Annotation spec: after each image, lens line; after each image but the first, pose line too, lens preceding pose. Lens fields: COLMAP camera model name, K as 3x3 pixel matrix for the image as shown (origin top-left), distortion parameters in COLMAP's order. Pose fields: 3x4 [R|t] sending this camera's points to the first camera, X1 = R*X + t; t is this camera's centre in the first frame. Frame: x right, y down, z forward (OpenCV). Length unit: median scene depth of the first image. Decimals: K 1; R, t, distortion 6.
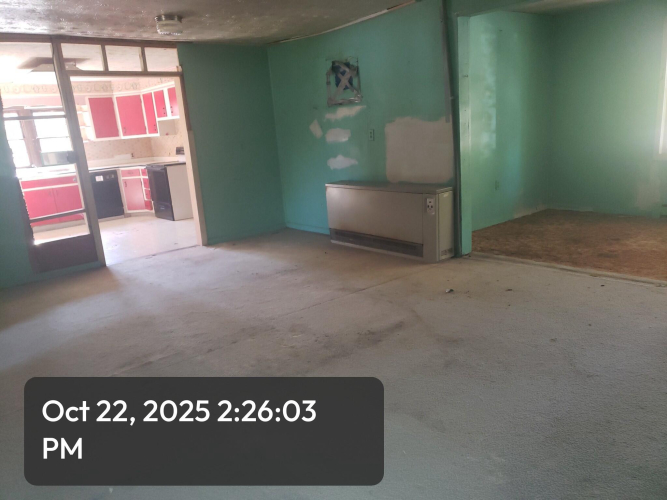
lens RADIAL K [[513.0, 0, 333.5], [0, 513.0, 250.0], [0, 0, 1]] dist [0.096106, -0.159303]
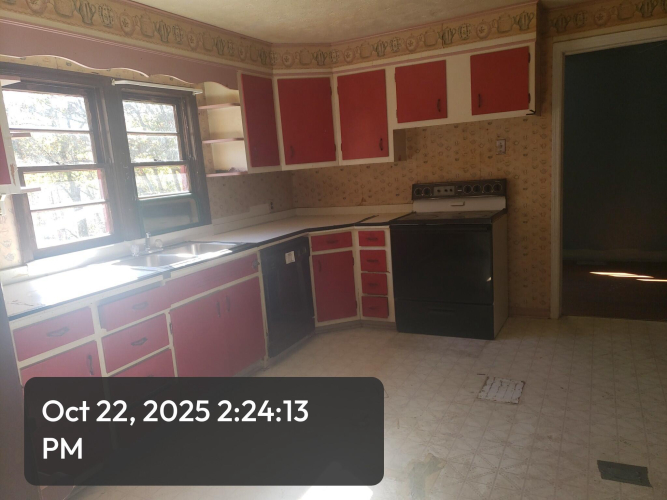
lens RADIAL K [[513.0, 0, 333.5], [0, 513.0, 250.0], [0, 0, 1]] dist [0.096106, -0.159303]
pose [[0.906540, -0.057921, 0.418128, -0.593237], [0.105046, 0.990335, -0.090563, -0.102009], [-0.408841, 0.126022, 0.903863, 0.604816]]
